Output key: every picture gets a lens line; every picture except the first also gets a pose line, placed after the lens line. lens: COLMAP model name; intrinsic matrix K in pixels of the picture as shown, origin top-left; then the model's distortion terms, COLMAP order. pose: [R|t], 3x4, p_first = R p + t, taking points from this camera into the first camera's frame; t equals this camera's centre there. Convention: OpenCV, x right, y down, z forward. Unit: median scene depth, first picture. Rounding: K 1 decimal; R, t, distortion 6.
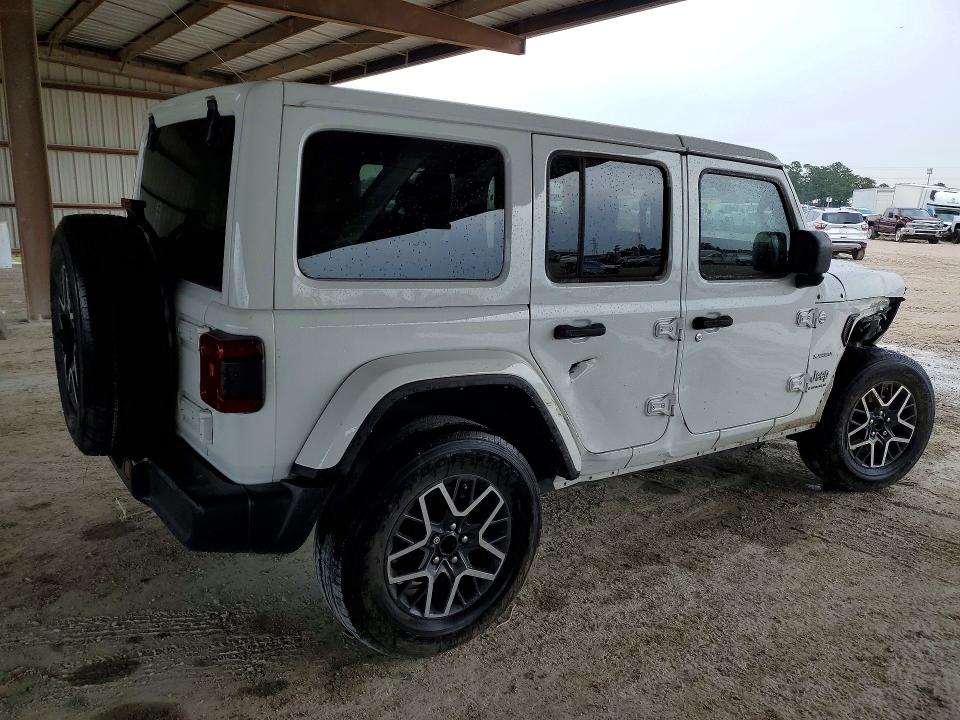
lens RADIAL K [[756.0, 0, 481.4], [0, 756.0, 373.2], [0, 0, 1]] dist [-0.019453, -0.000736]
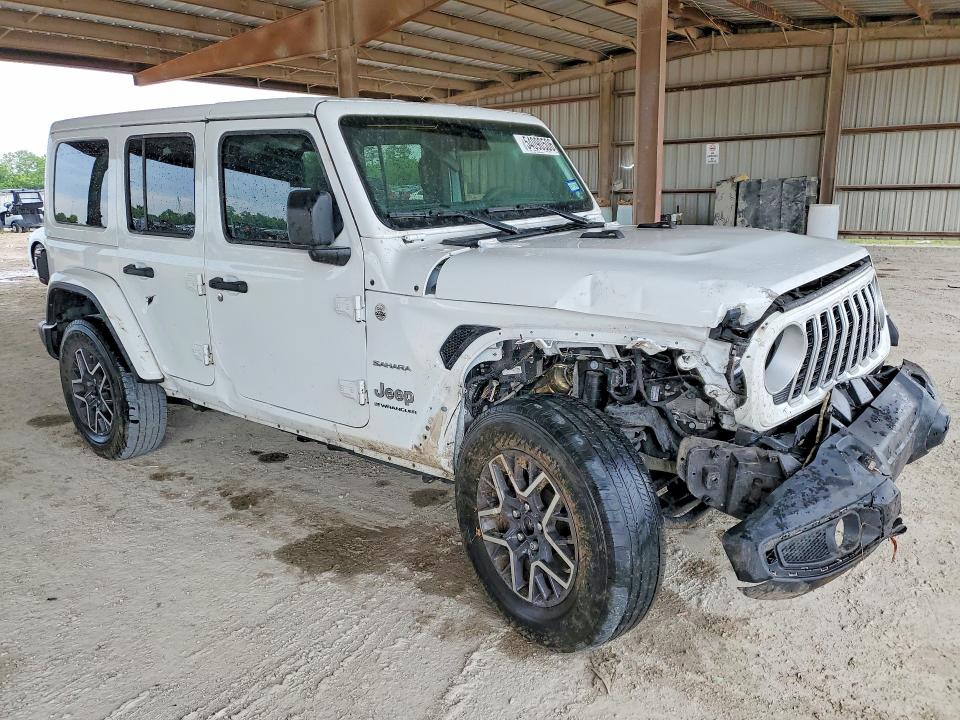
lens RADIAL K [[761.6, 0, 480.0], [0, 761.6, 362.5], [0, 0, 1]] dist [0.001148, 0.004674]
pose [[0.265265, 0.182001, -0.946842, 1.637973], [-0.181460, 0.973898, 0.136365, -0.198600], [0.946946, 0.135641, 0.291367, 1.220686]]
